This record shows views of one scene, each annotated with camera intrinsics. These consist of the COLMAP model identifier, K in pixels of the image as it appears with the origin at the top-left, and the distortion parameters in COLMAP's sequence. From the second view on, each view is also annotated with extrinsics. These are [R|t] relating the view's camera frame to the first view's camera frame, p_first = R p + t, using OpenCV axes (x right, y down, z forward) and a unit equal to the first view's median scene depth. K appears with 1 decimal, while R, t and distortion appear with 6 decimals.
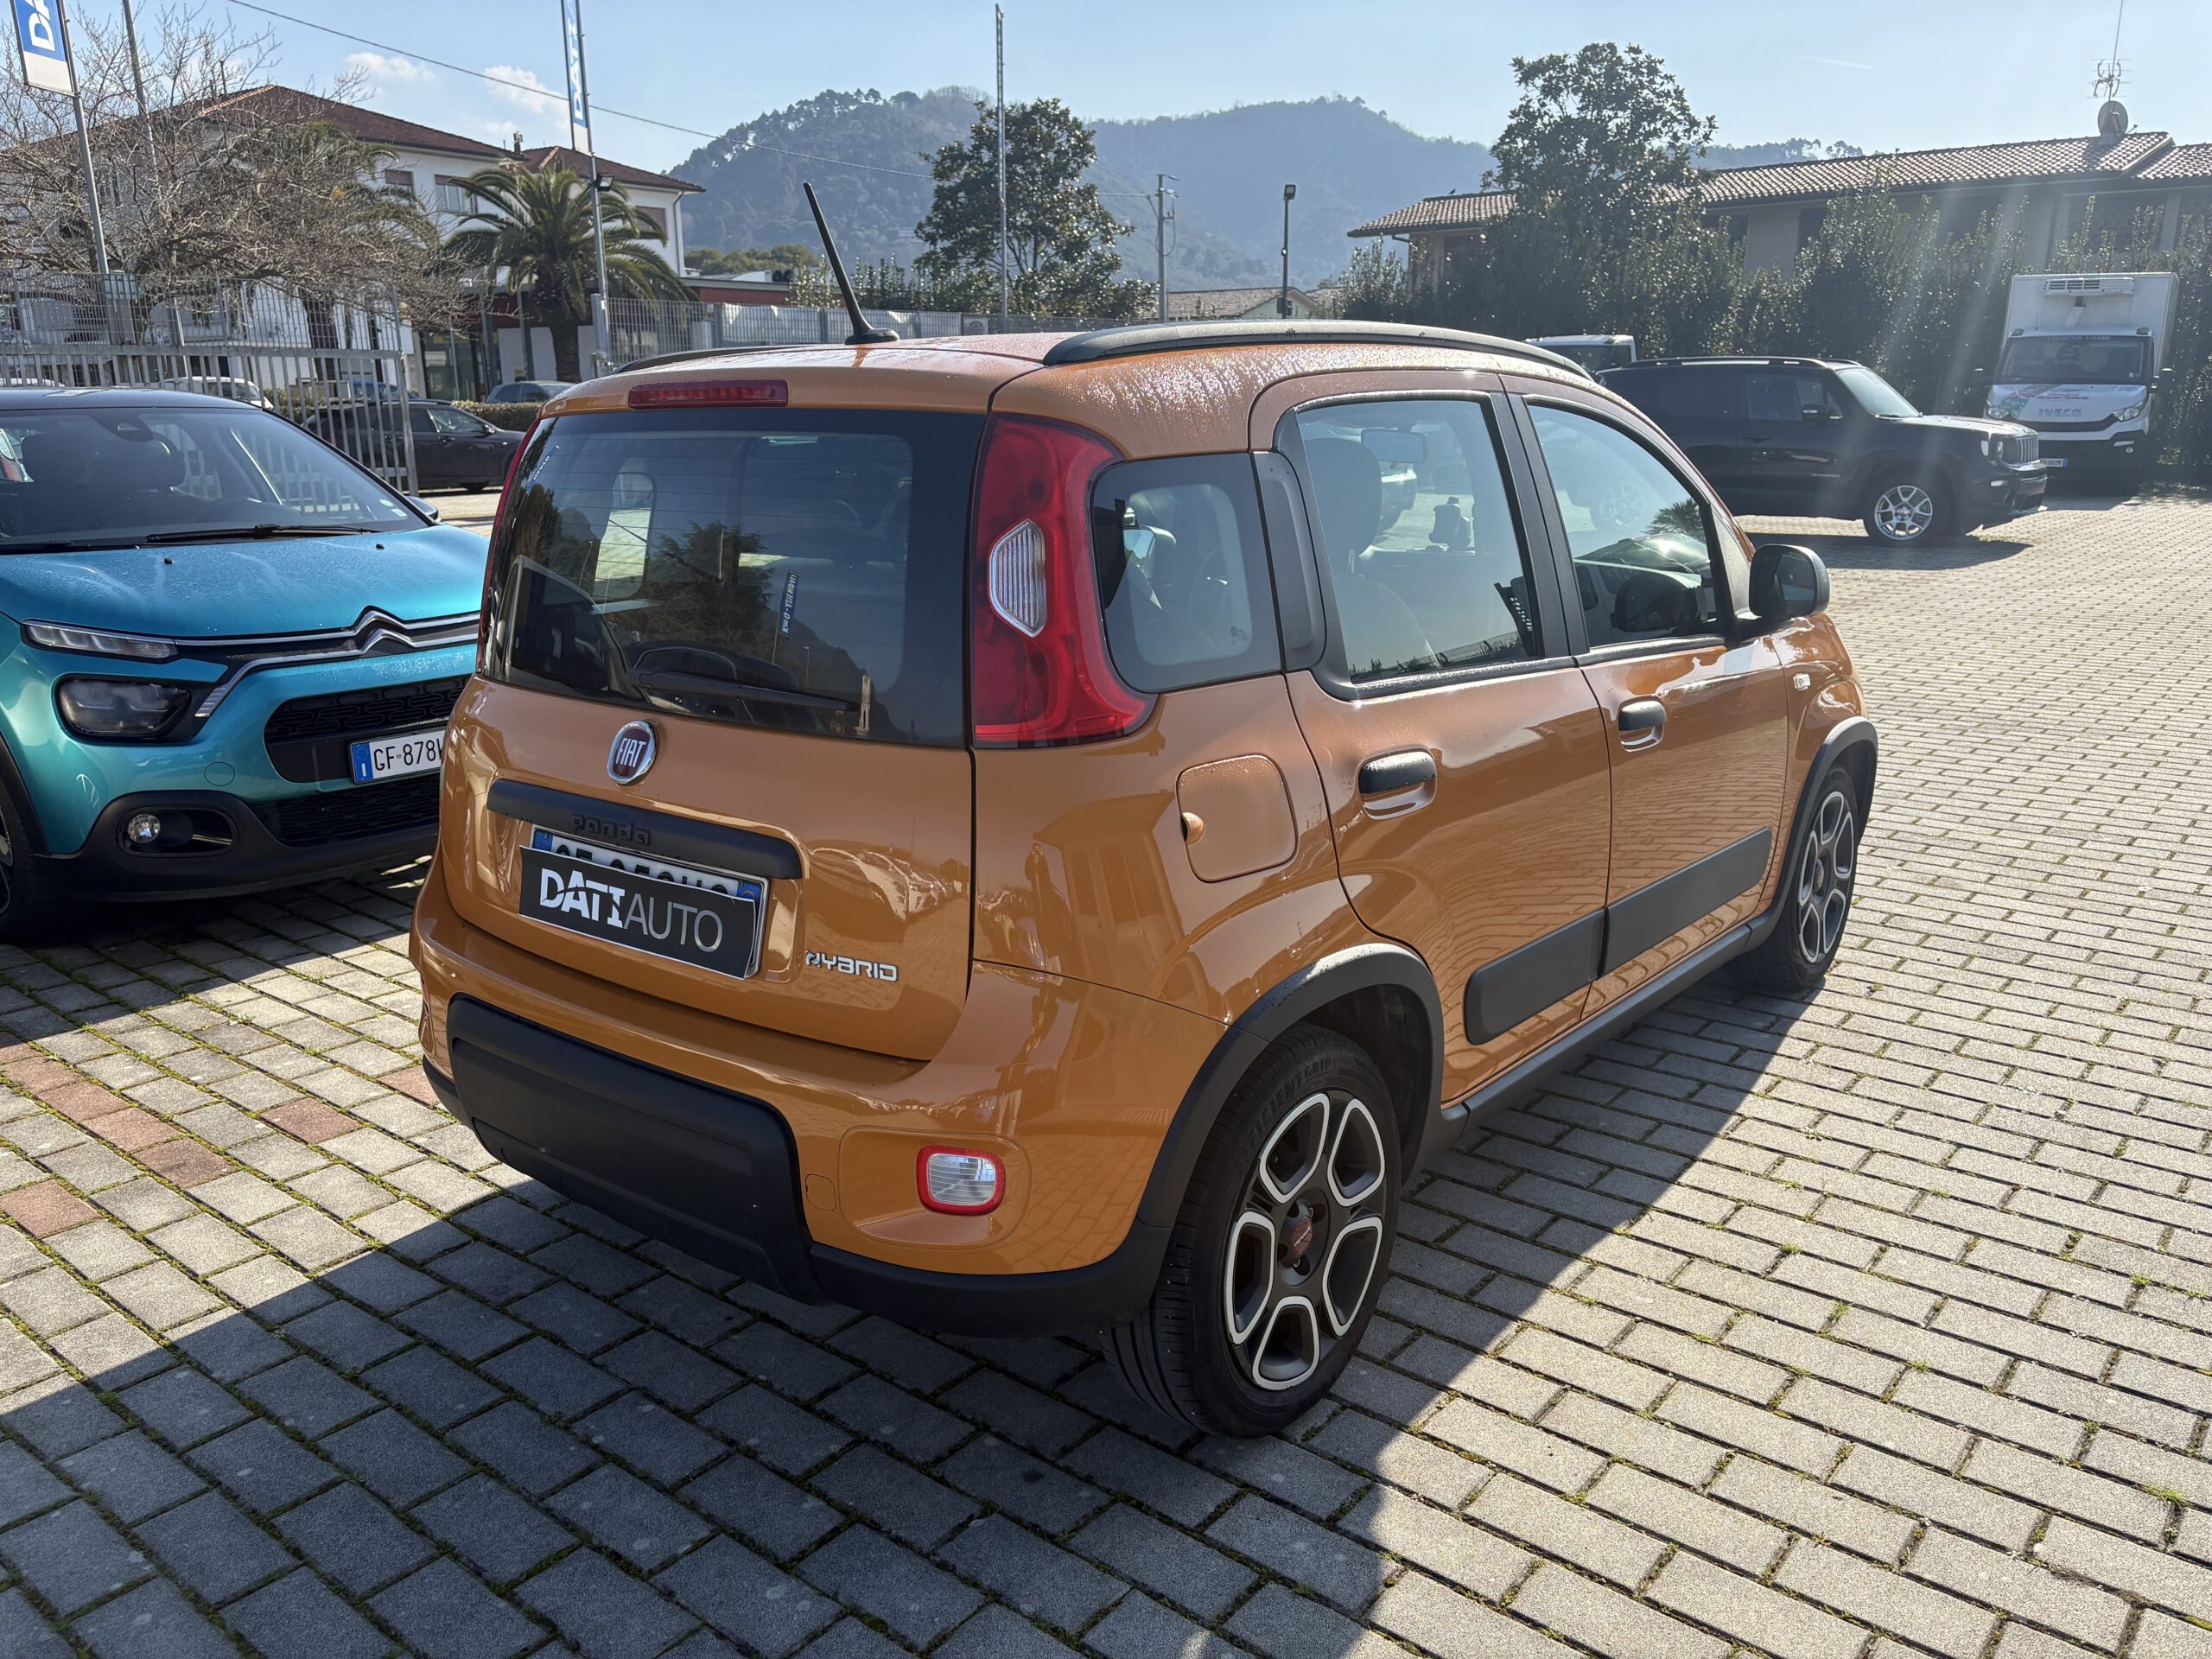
lens RADIAL K [[1670.9, 0, 1111.5], [0, 1670.9, 839.8], [0, 0, 1]] dist [0.056939, -0.064394]
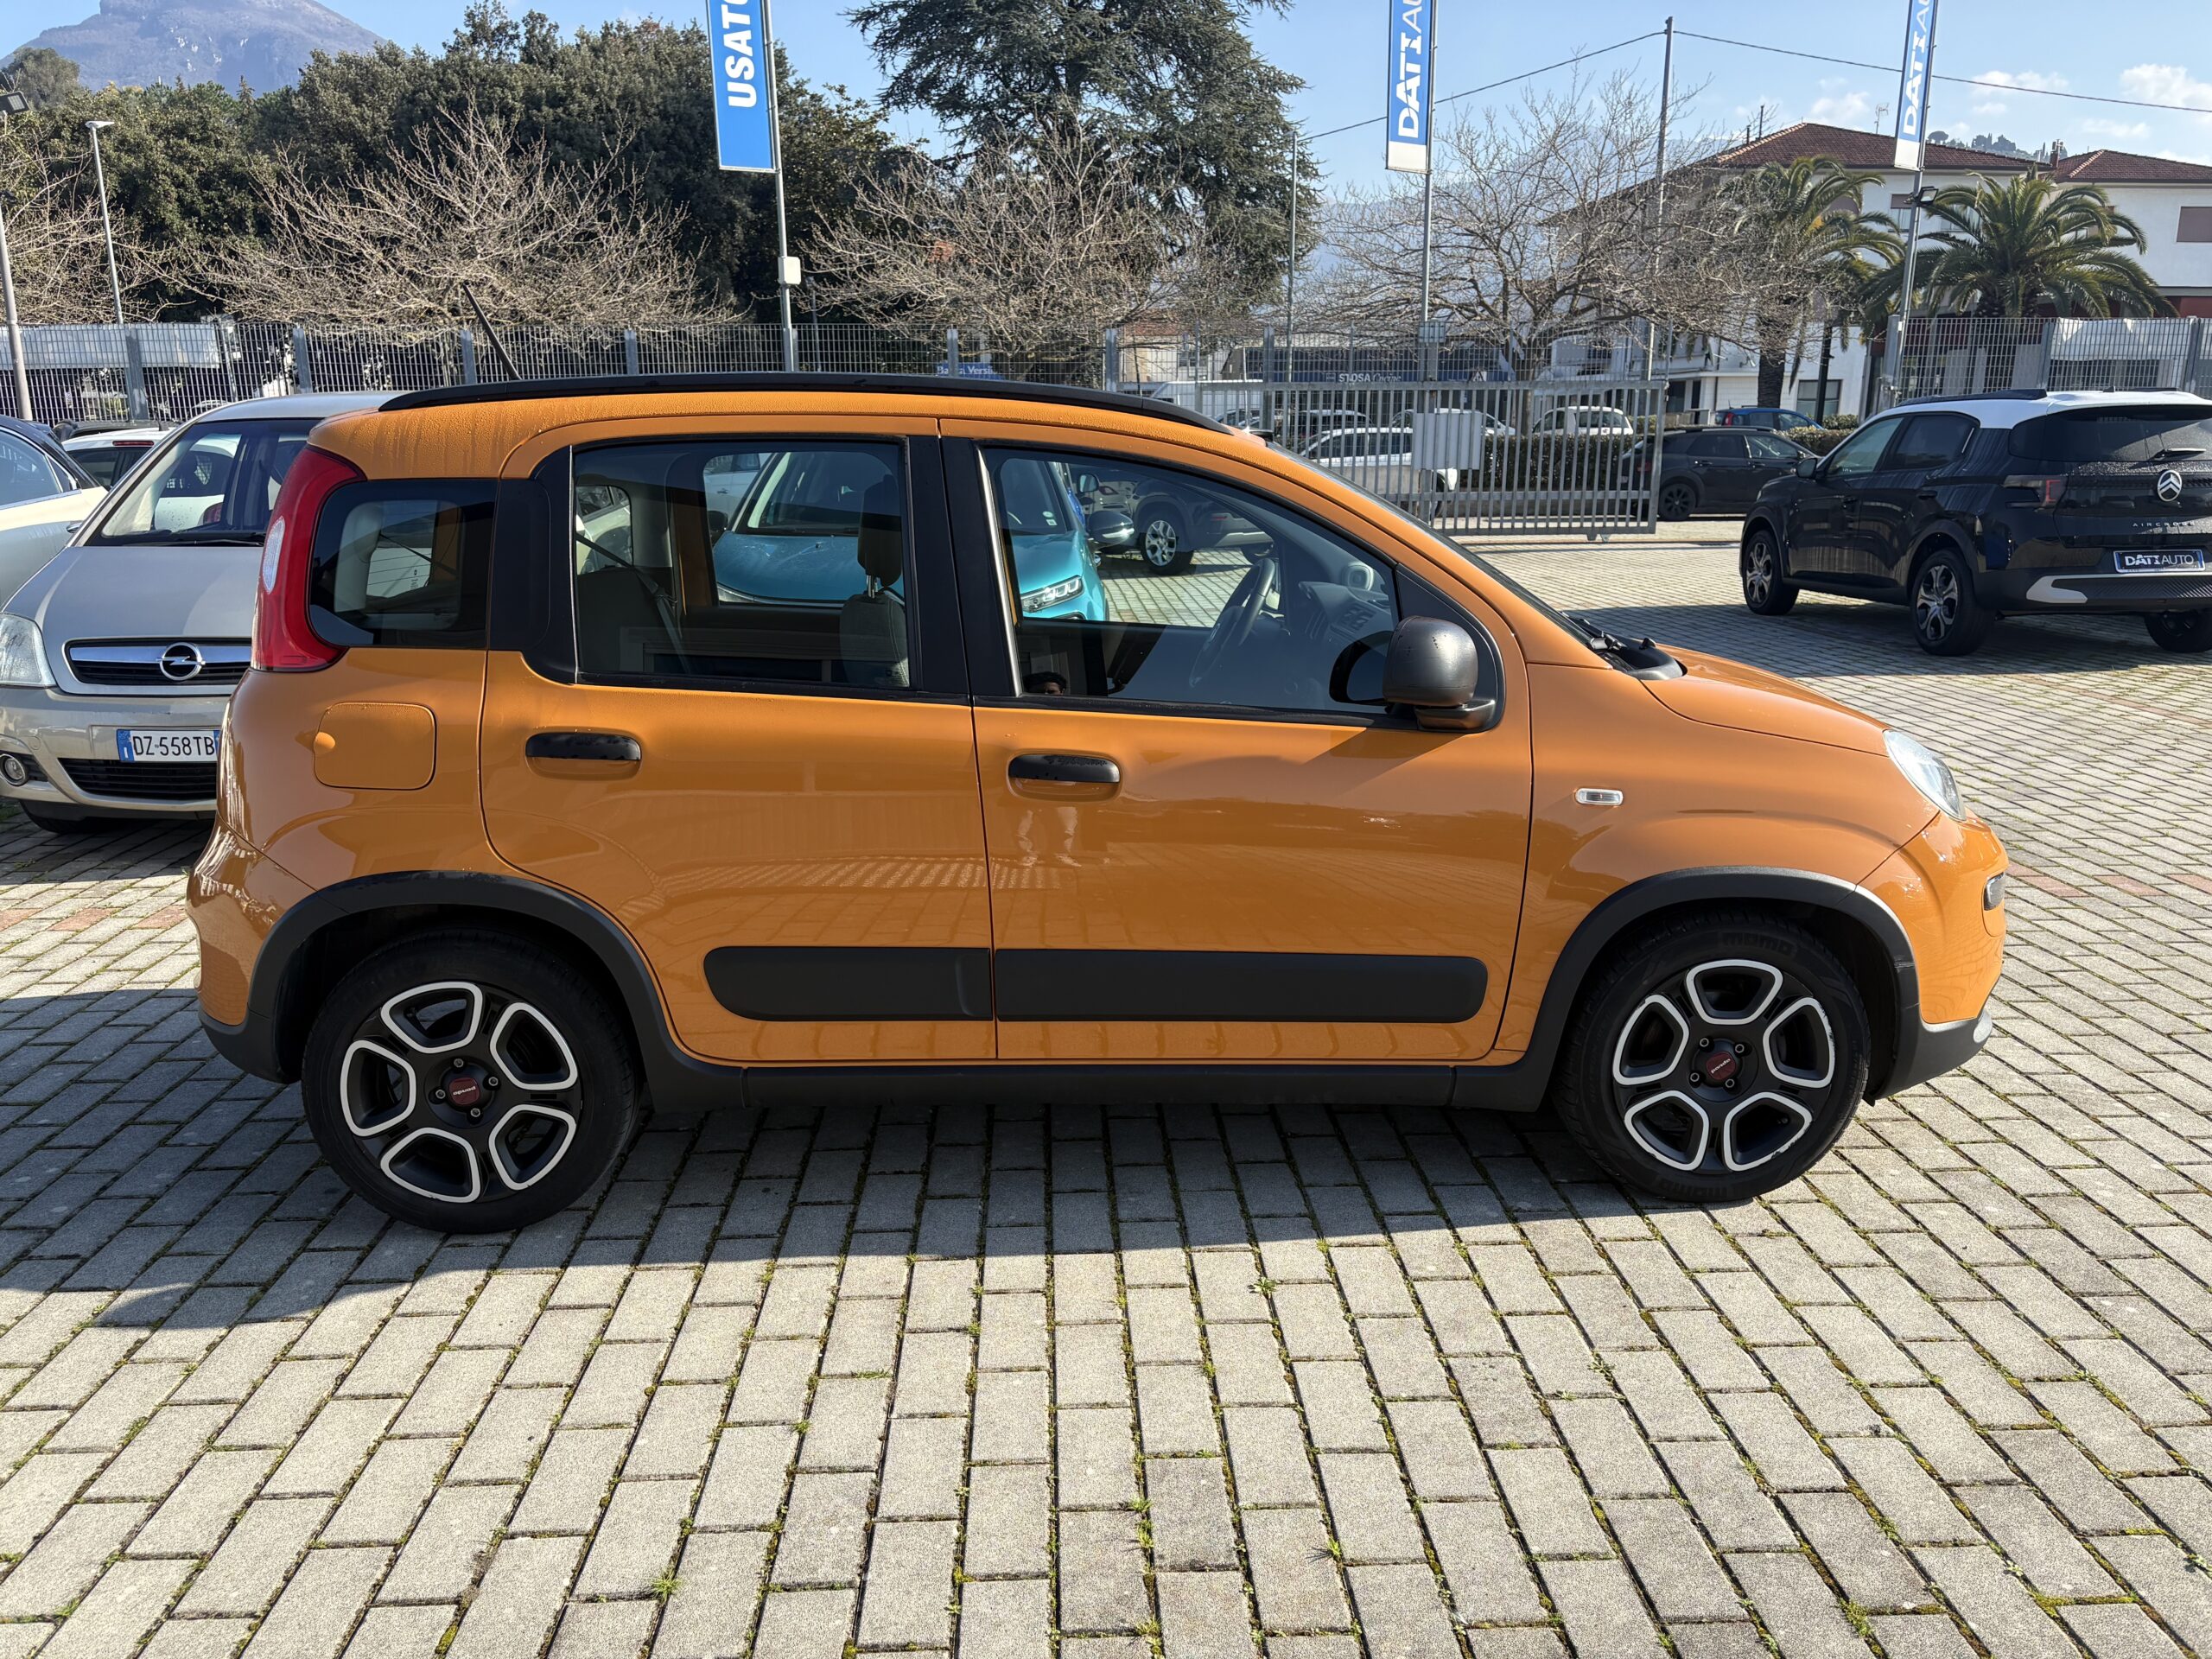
lens RADIAL K [[1670.9, 0, 1111.5], [0, 1670.9, 839.8], [0, 0, 1]] dist [0.056939, -0.064394]
pose [[0.662838, 0.182010, -0.726304, 1.211572], [-0.191545, 0.978948, 0.070514, -0.124724], [0.723848, 0.092380, 0.683747, 0.414935]]
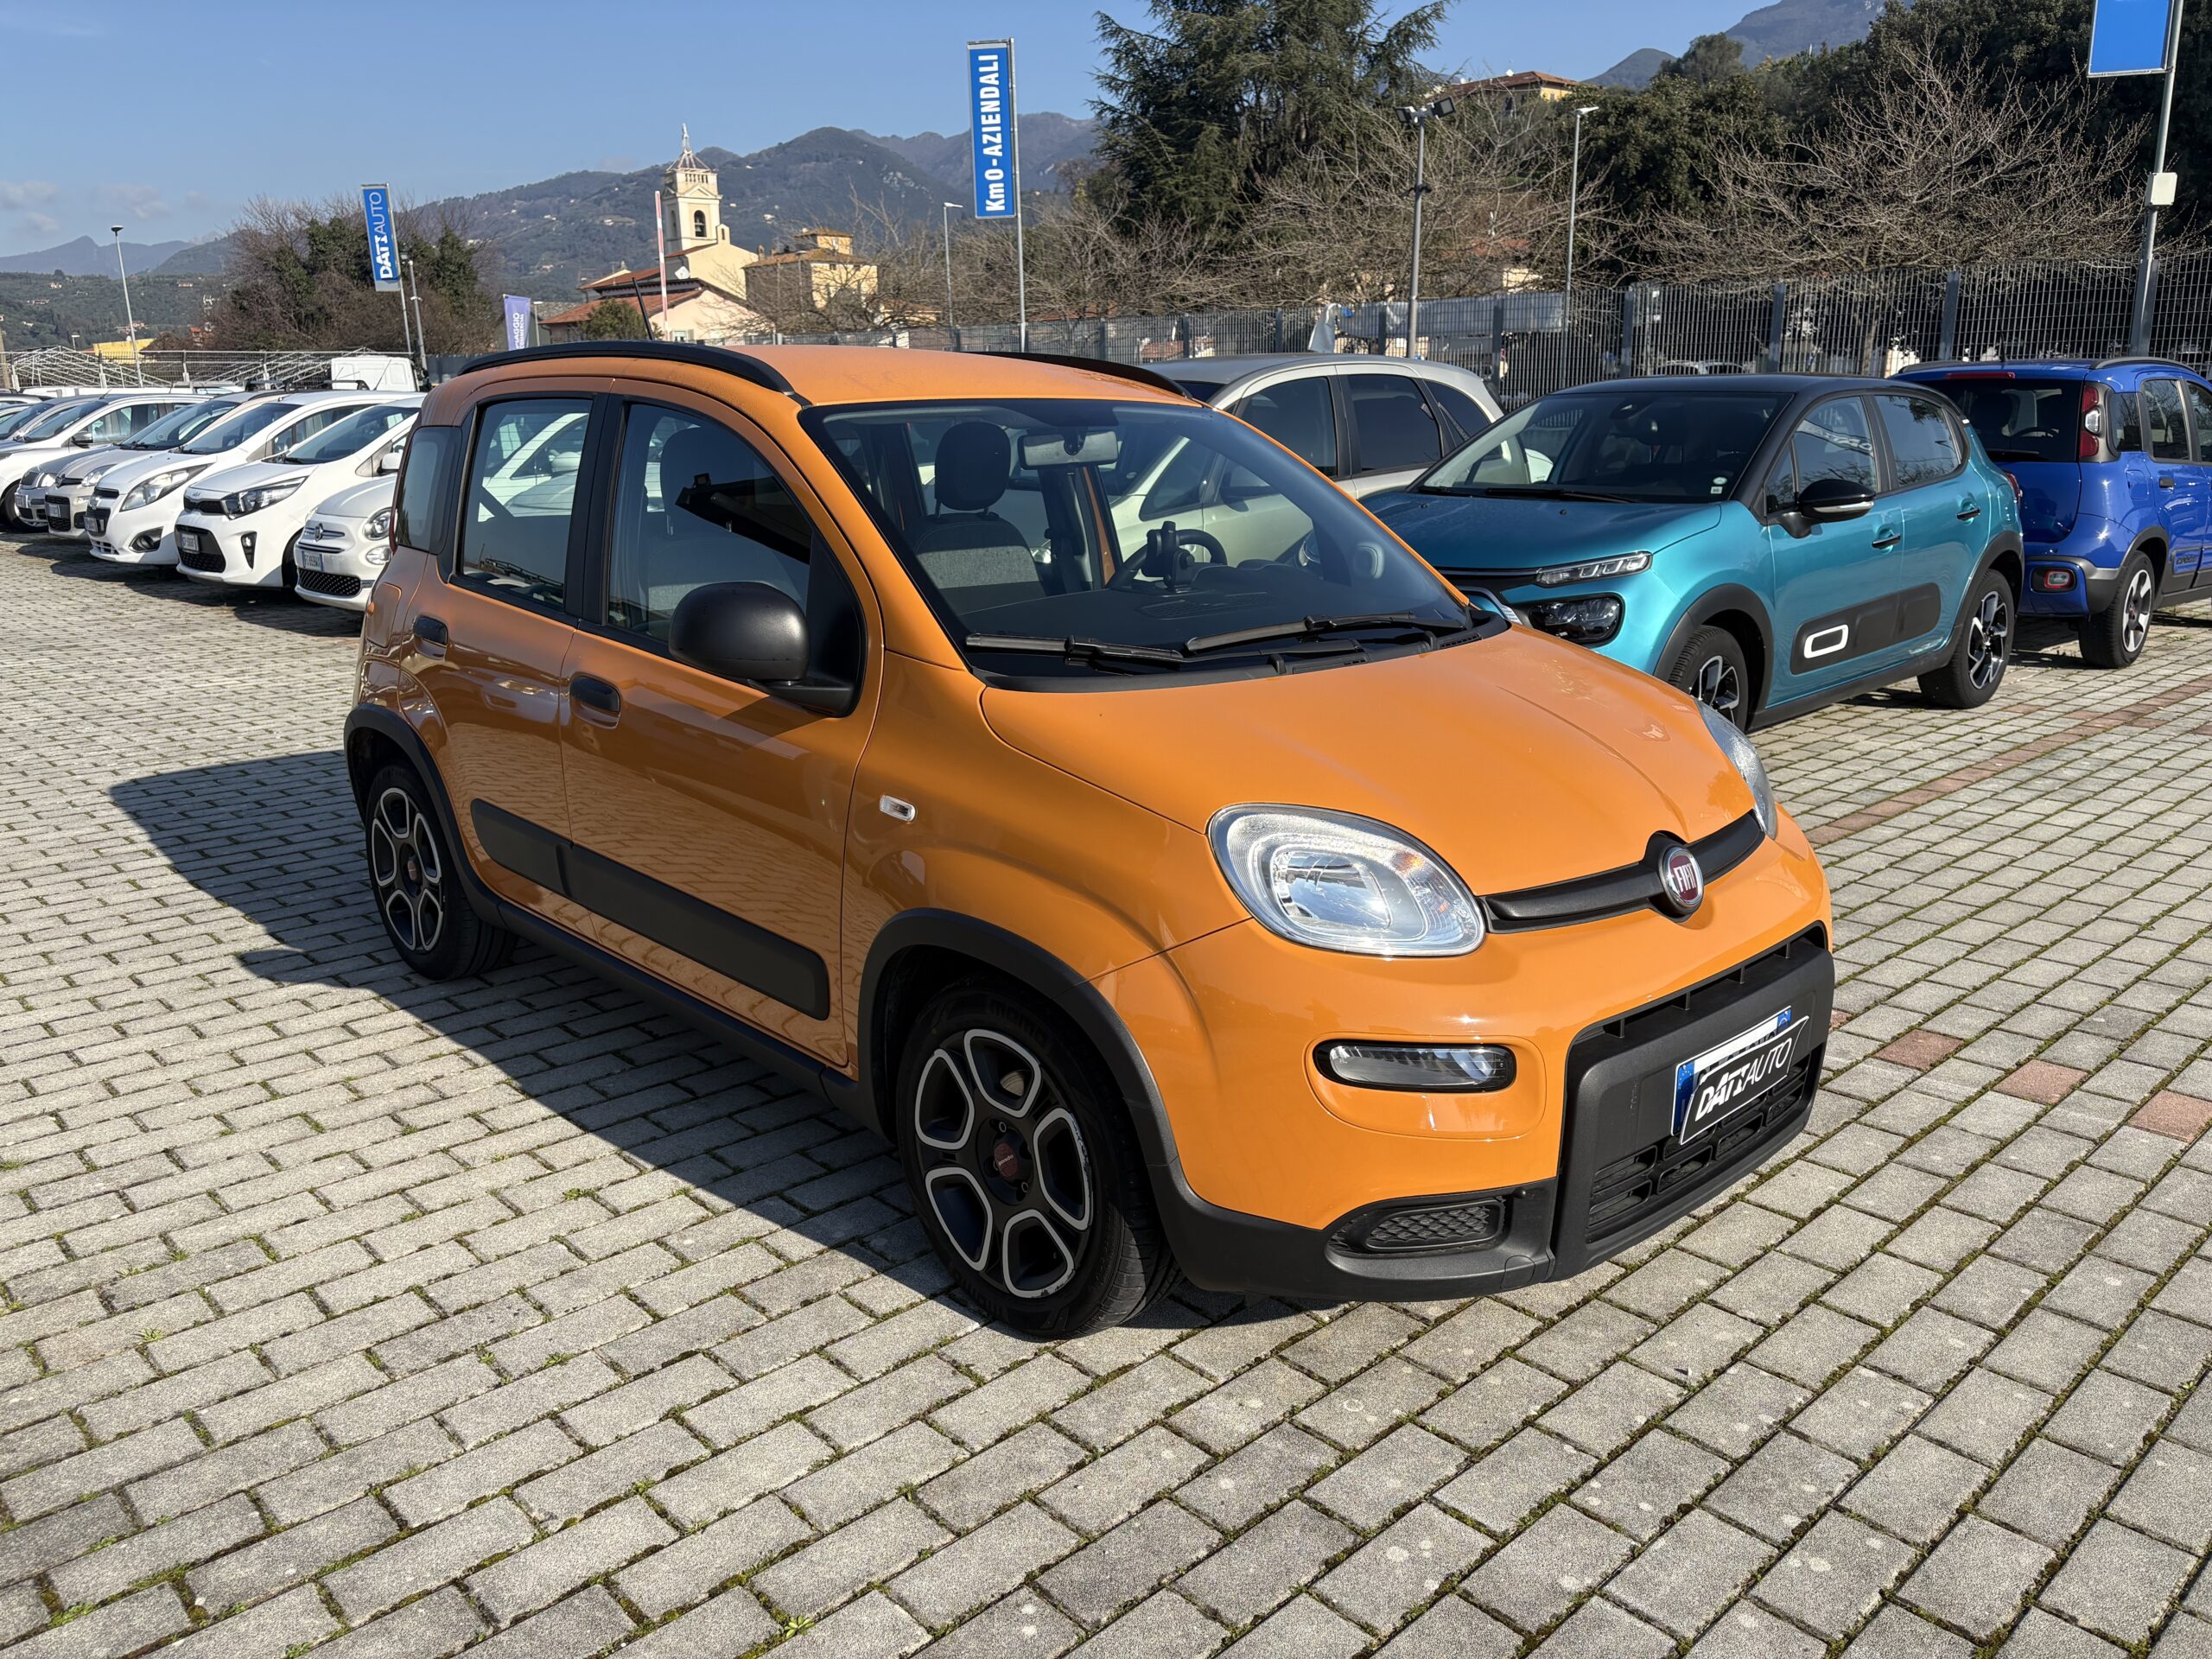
lens RADIAL K [[1670.9, 0, 1111.5], [0, 1670.9, 839.8], [0, 0, 1]] dist [0.056939, -0.064394]
pose [[-0.135547, 0.261716, -0.955579, 1.544043], [-0.244366, 0.925853, 0.288238, -0.441277], [0.960163, 0.272581, -0.061542, 1.635262]]
